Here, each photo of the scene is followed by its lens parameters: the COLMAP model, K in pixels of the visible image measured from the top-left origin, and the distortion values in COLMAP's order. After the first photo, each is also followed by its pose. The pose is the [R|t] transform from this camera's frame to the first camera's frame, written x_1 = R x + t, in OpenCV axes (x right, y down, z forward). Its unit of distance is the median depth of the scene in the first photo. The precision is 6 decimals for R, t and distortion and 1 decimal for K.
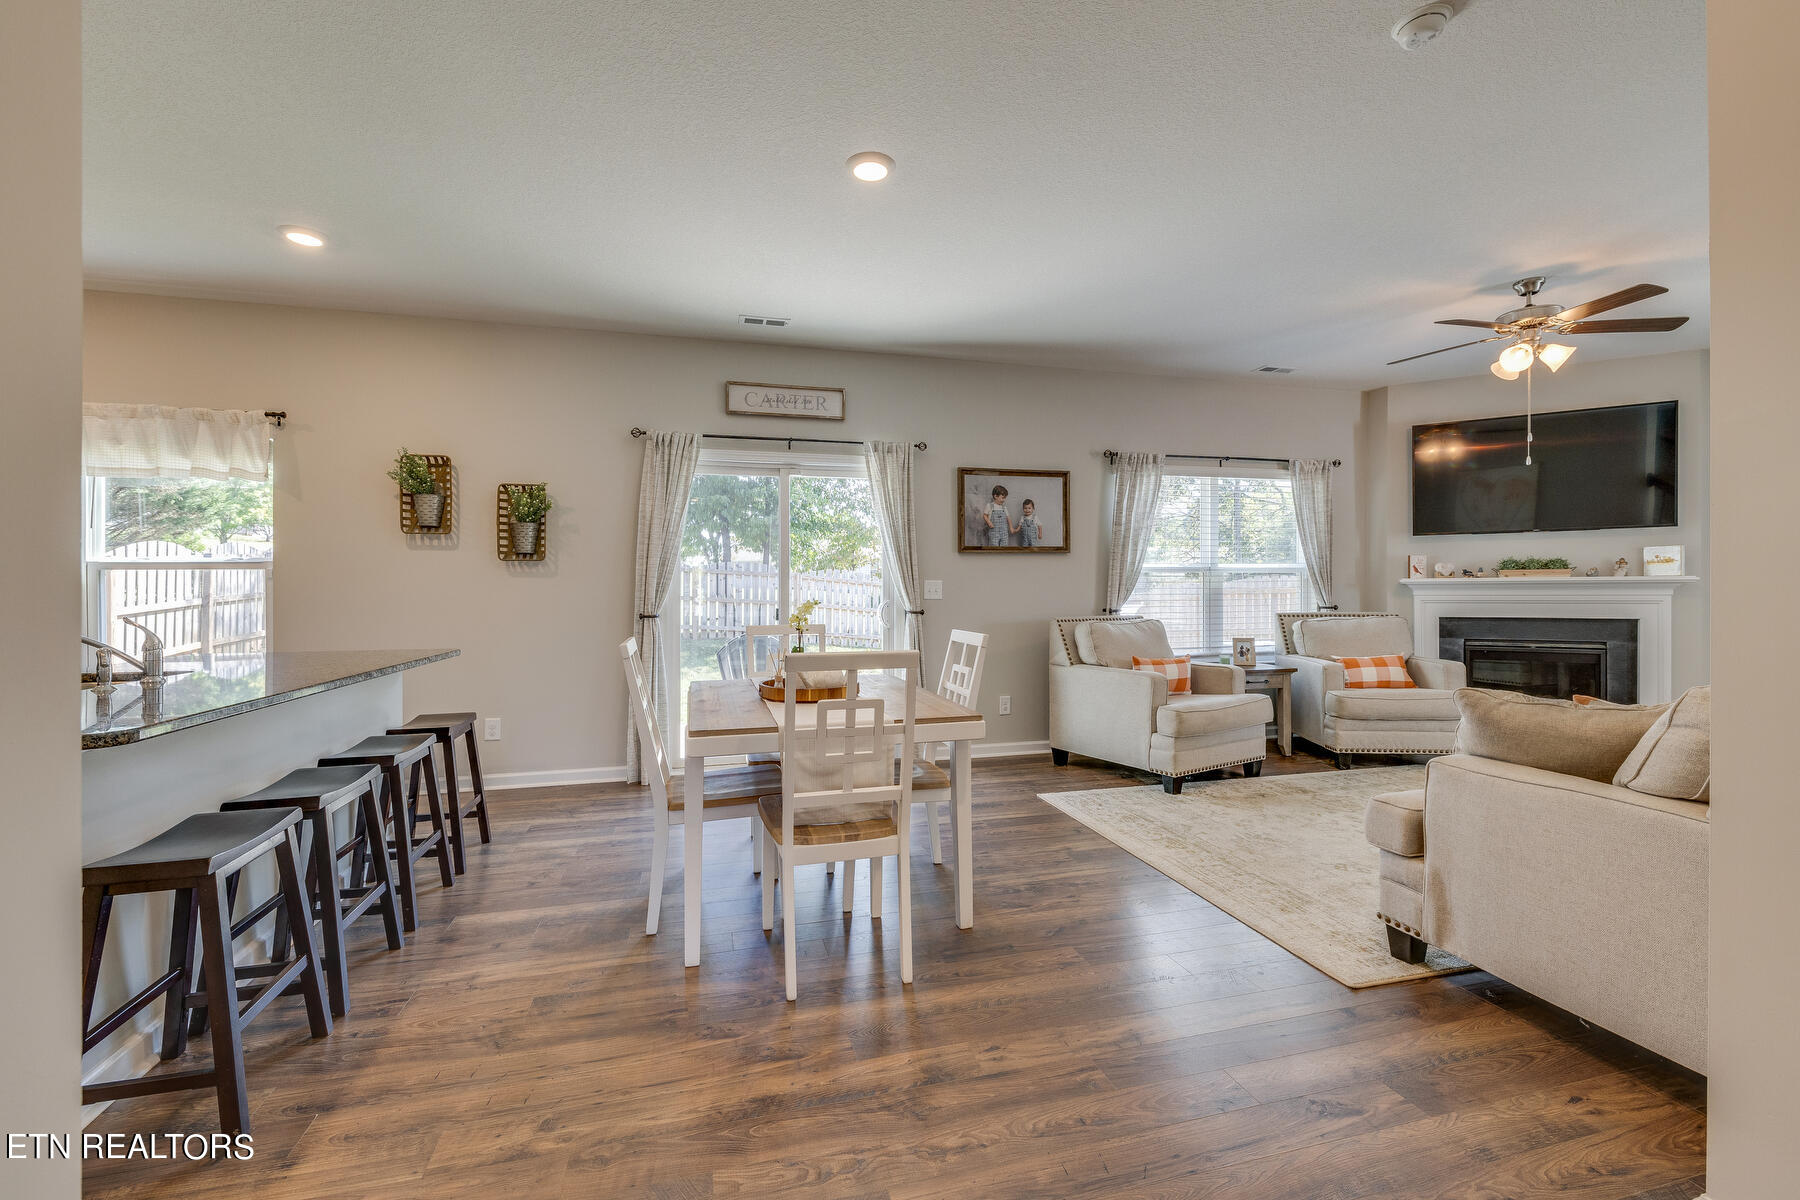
lens RADIAL K [[756.4, 0, 900.4], [0, 756.4, 593.2], [0, 0, 1]] dist [0.002214, 0.000231]
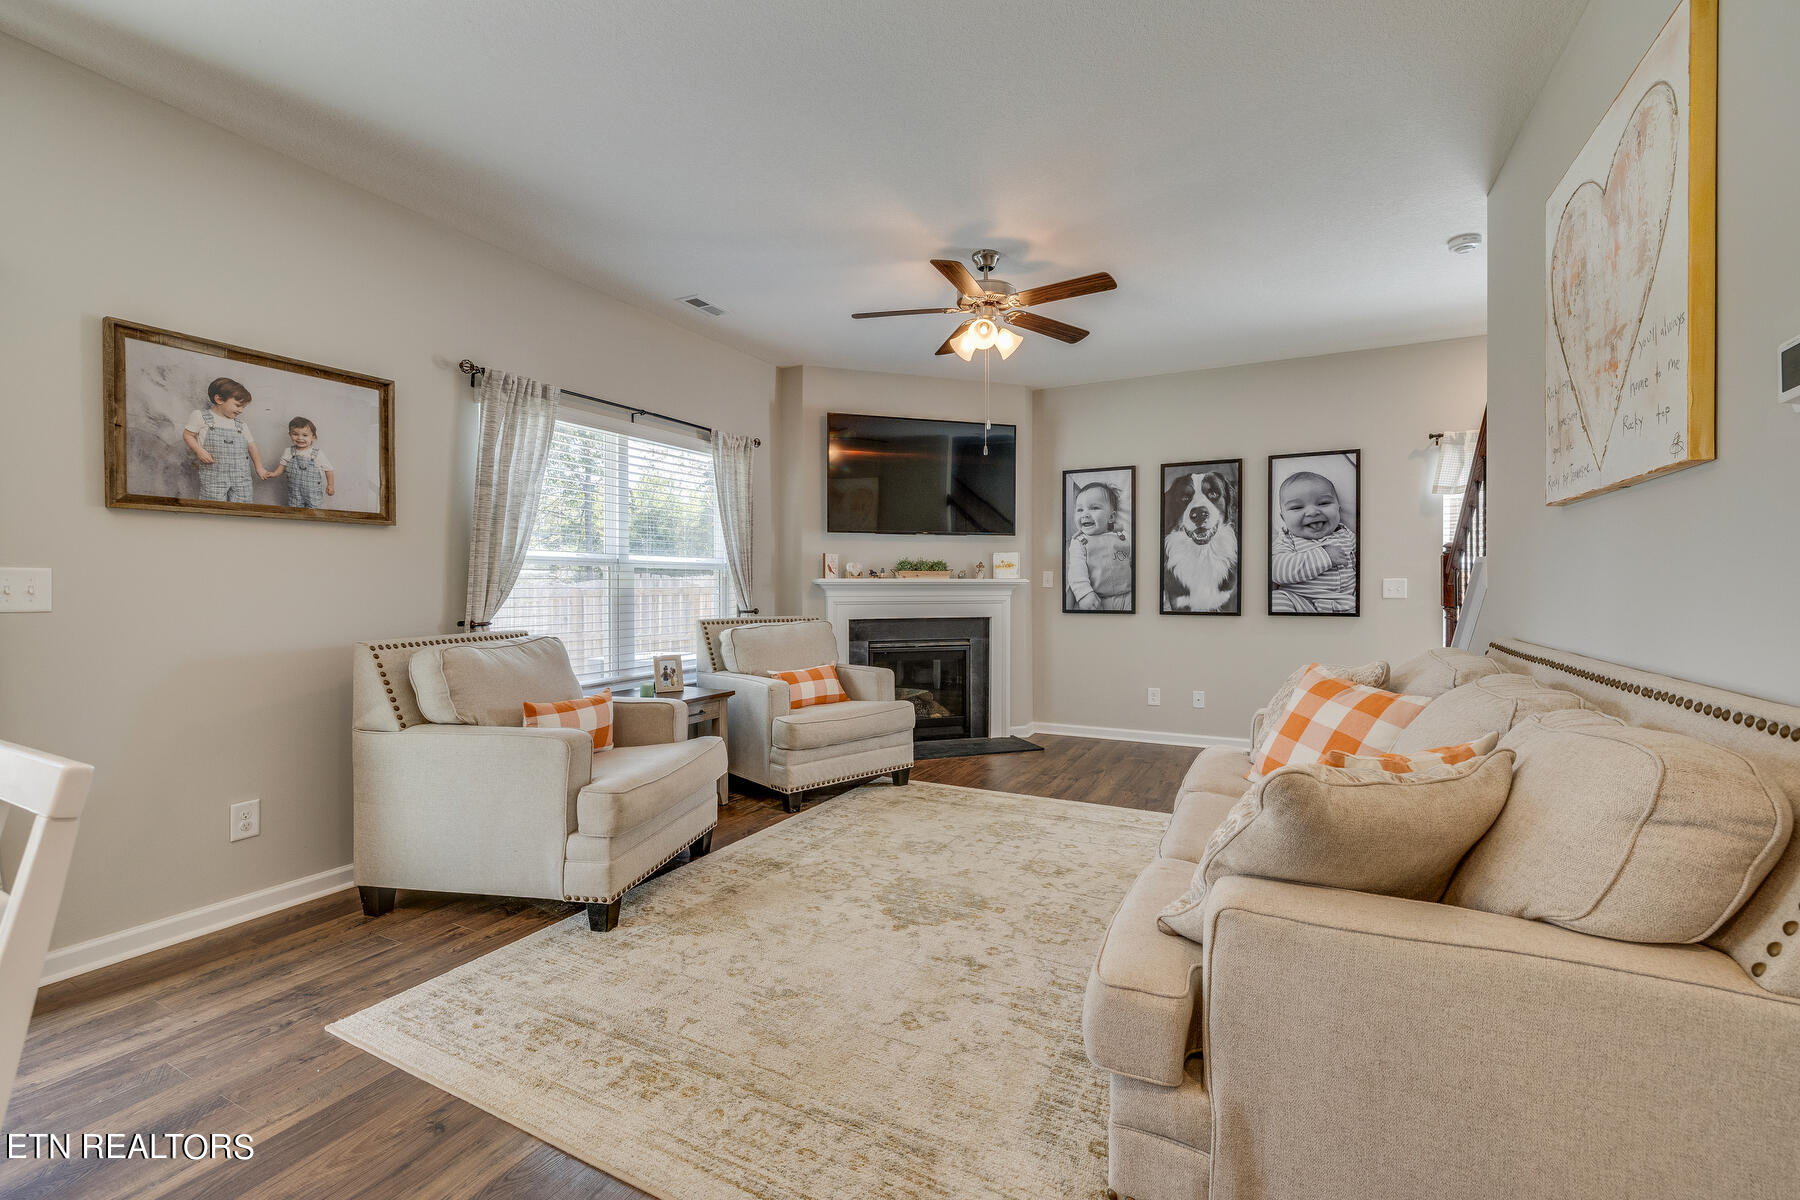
lens RADIAL K [[756.4, 0, 900.4], [0, 756.4, 593.2], [0, 0, 1]] dist [0.002214, 0.000231]
pose [[0.674461, -0.001853, 0.738308, 0.062557], [0.002496, 0.999997, 0.000229, -0.001513], [-0.738306, 0.001689, 0.674464, 0.350346]]
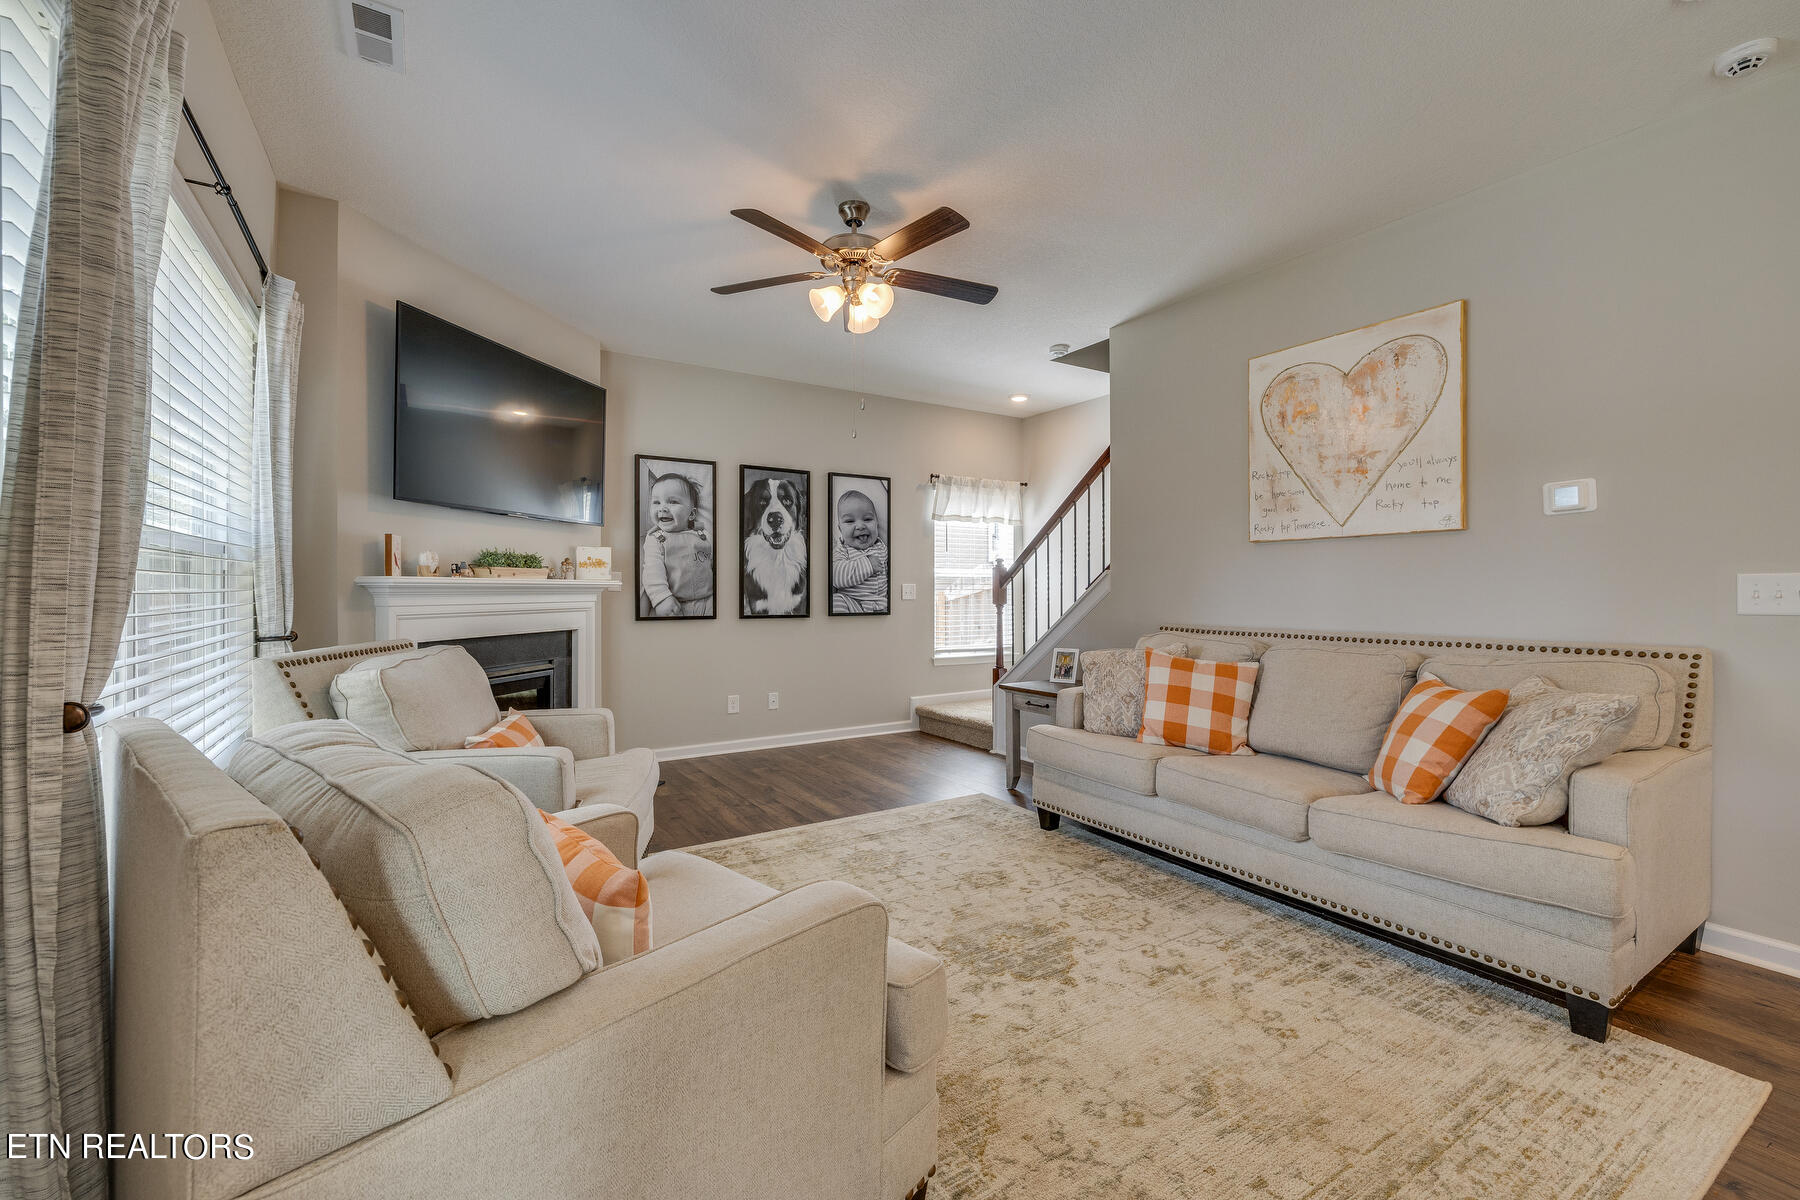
lens RADIAL K [[752.2, 0, 900.6], [0, 752.2, 592.3], [0, 0, 1]] dist [0.000629, 0.000236]
pose [[-0.298764, 0.001920, 0.954325, 0.046561], [0.007988, 0.999968, 0.000489, -0.005631], [-0.954294, 0.007770, -0.298770, 0.911387]]
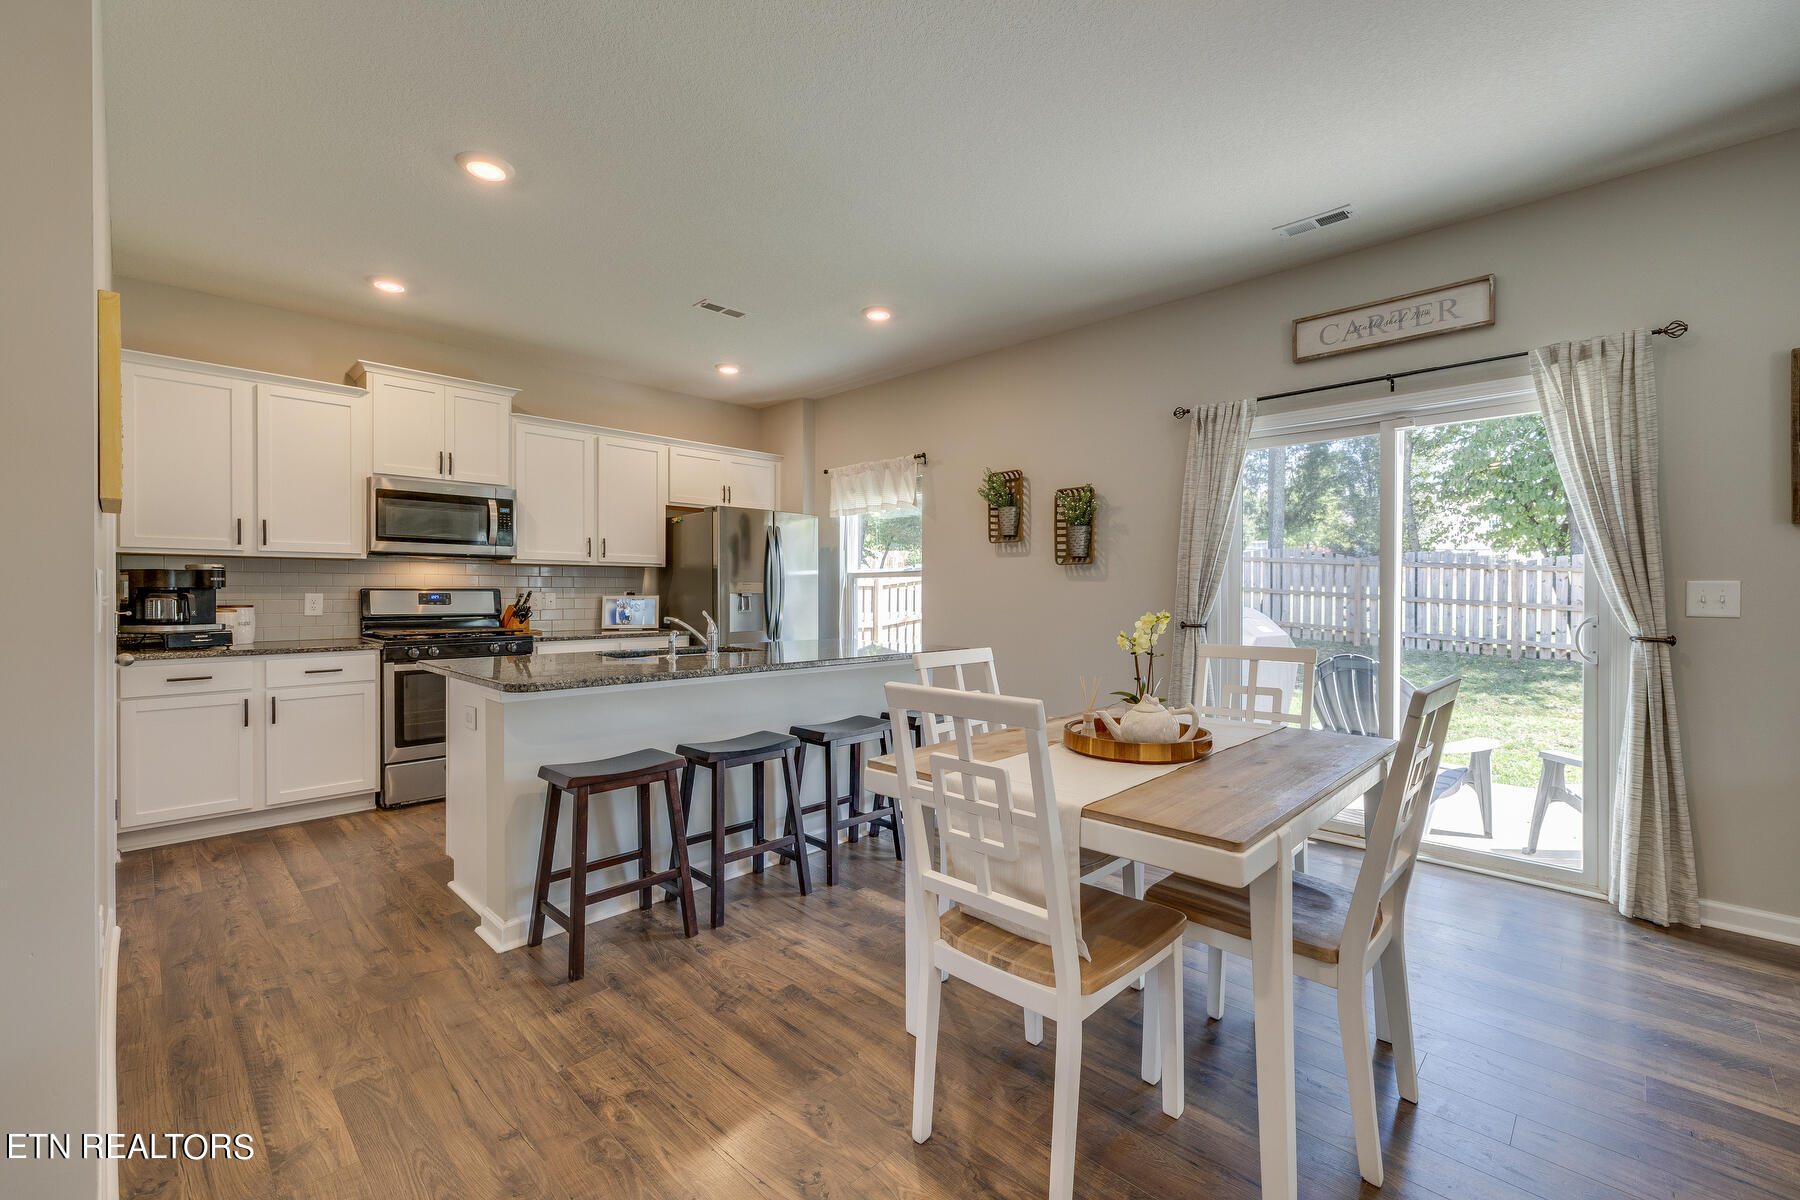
lens RADIAL K [[756.4, 0, 900.4], [0, 756.4, 593.2], [0, 0, 1]] dist [0.002214, 0.000231]
pose [[0.506619, 0.006064, -0.862149, 0.209451], [-0.009515, 0.999954, 0.001441, -0.003559], [0.862117, 0.007473, 0.506653, 0.254186]]
